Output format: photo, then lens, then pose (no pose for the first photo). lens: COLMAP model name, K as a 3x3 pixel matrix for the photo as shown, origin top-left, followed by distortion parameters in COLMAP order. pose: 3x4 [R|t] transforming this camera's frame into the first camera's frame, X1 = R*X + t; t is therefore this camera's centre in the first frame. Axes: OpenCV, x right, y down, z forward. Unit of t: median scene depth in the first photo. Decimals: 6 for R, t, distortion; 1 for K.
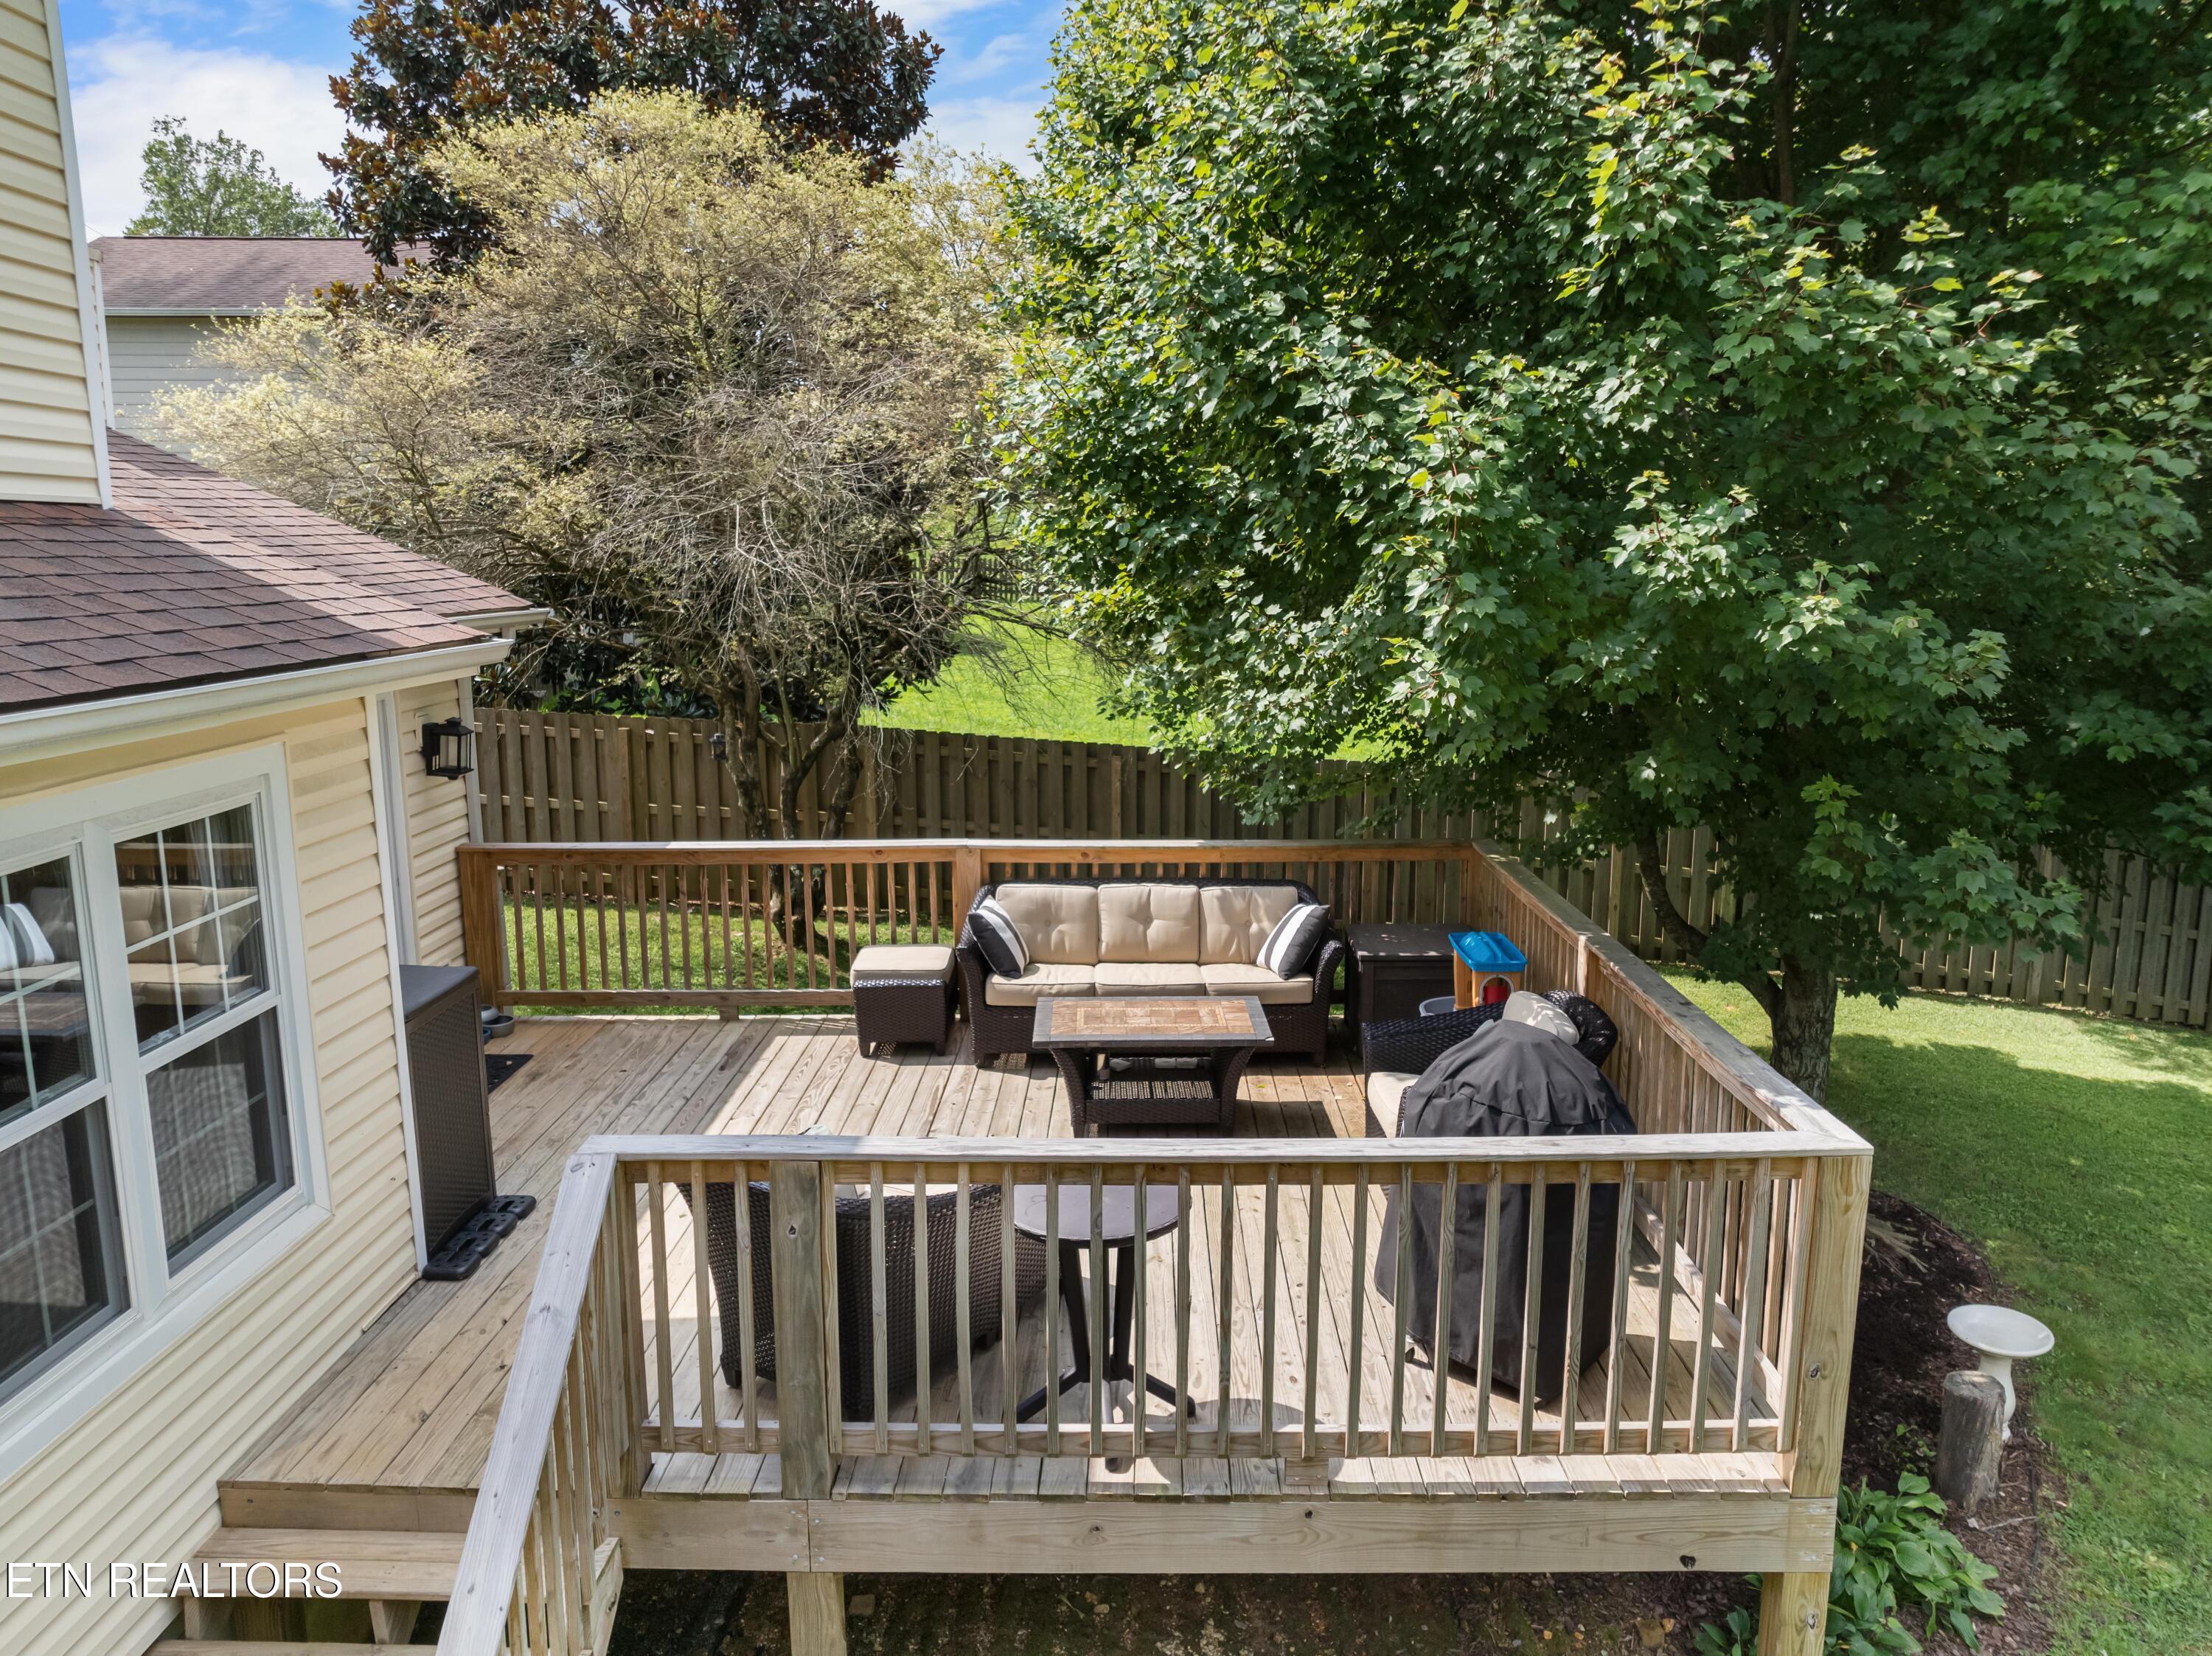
lens RADIAL K [[1584.7, 0, 1106.0], [0, 1584.7, 828.0], [0, 0, 1]] dist [-0.052687, -0.001975]
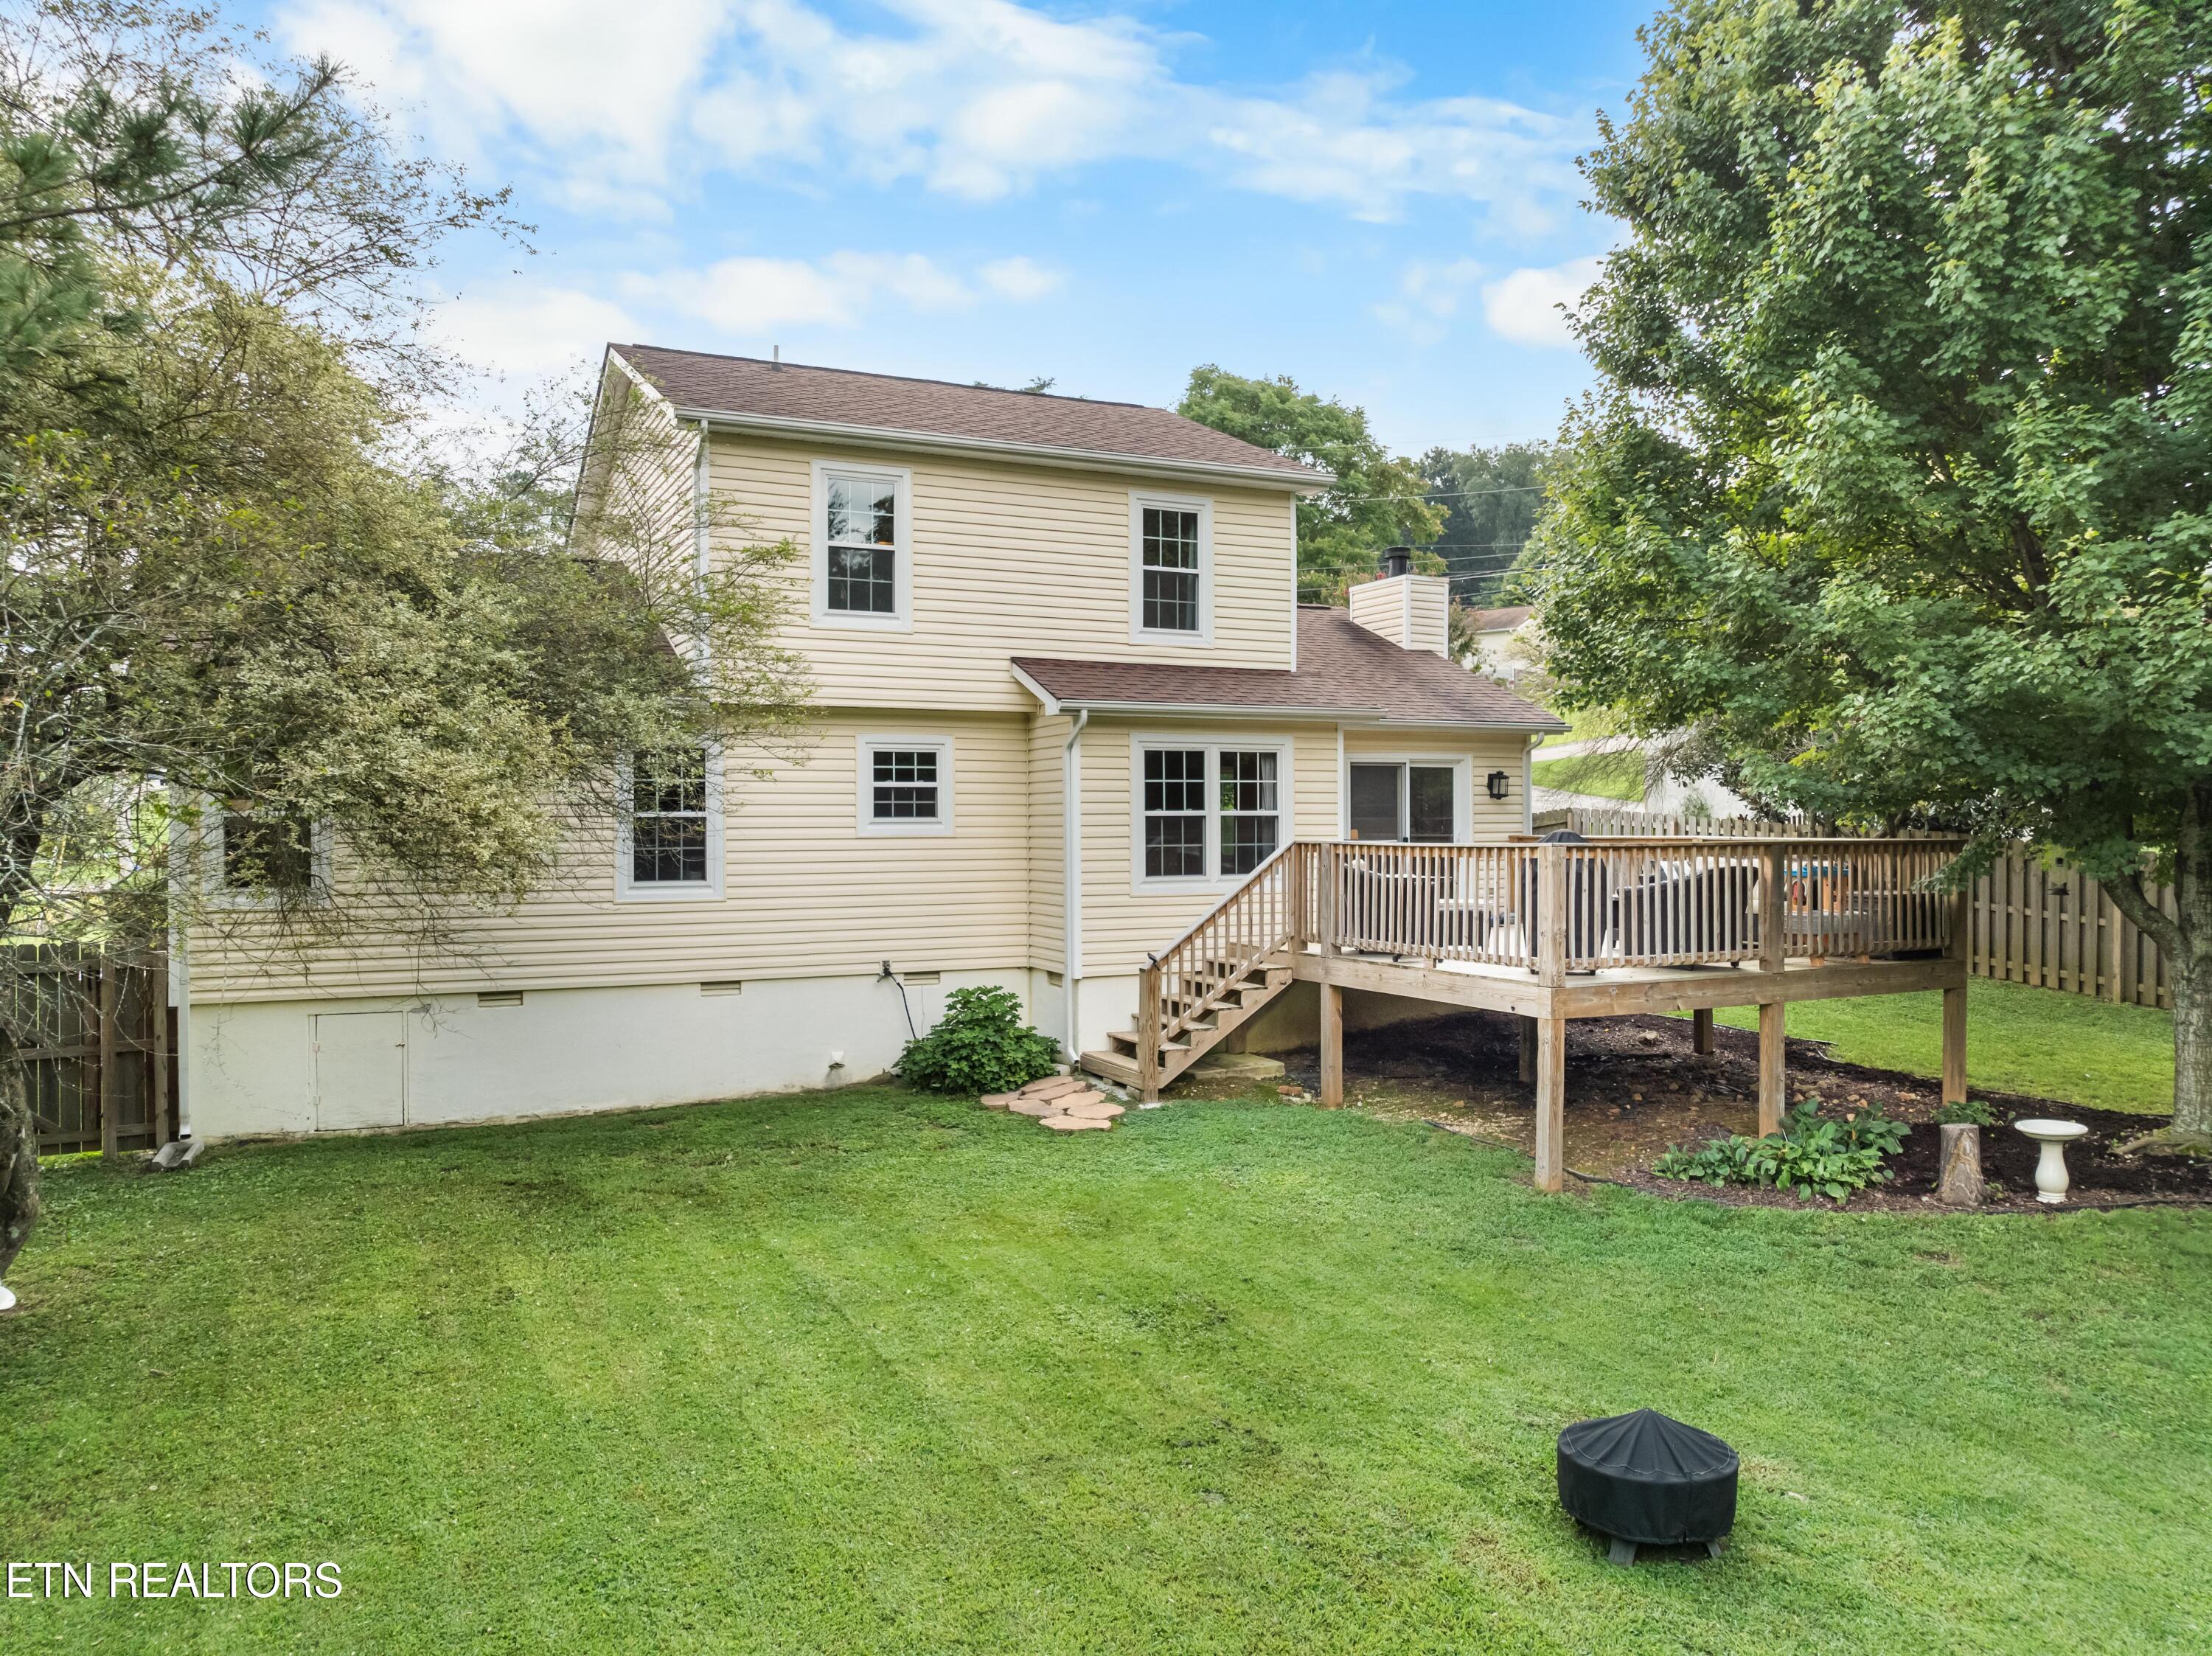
lens RADIAL K [[1571.4, 0, 1105.8], [0, 1571.4, 825.2], [0, 0, 1]] dist [-0.034183, -0.001683]
pose [[0.458920, 0.010964, -0.888410, 1.634266], [-0.156043, 0.985376, -0.068445, 0.306937], [0.874668, 0.170041, 0.453919, -0.586937]]
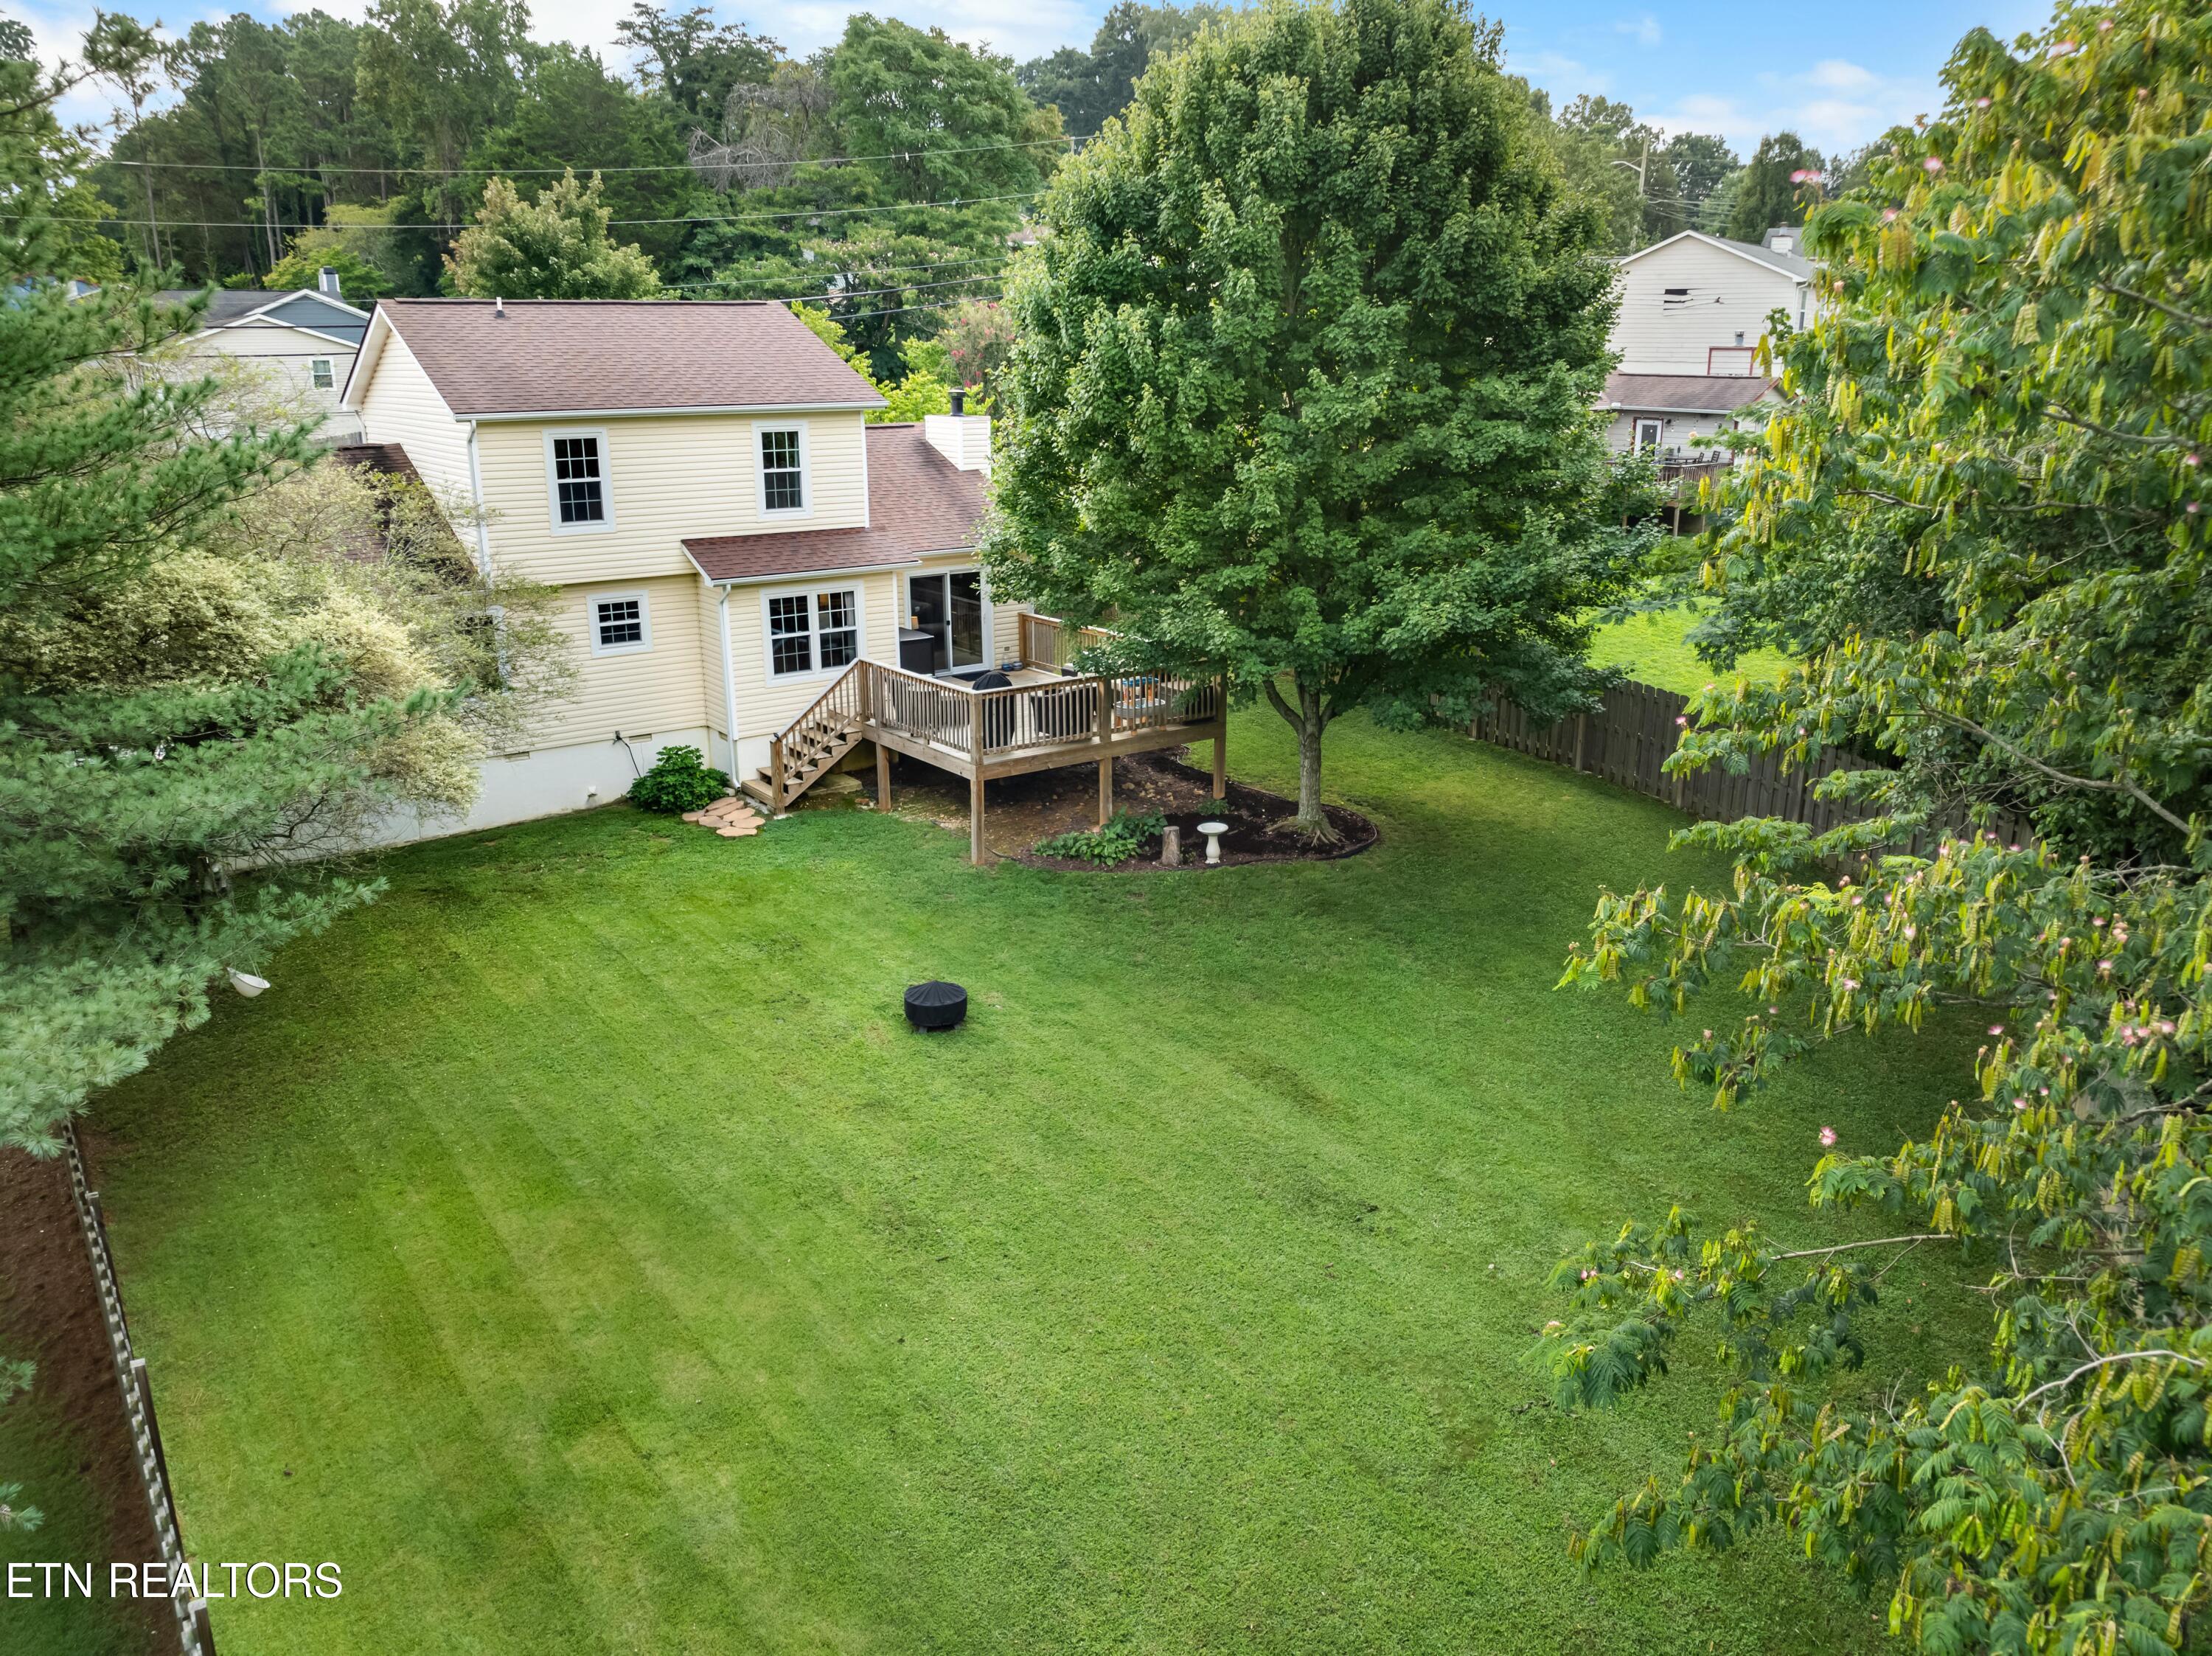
lens RADIAL K [[1566.2, 0, 1106.0], [0, 1566.2, 828.0], [0, 0, 1]] dist [-0.013998, -0.052581]
pose [[0.611604, 0.234963, -0.755469, 3.096349], [-0.140447, 0.971960, 0.188593, -0.262546], [0.778598, -0.009241, 0.627455, -1.252319]]
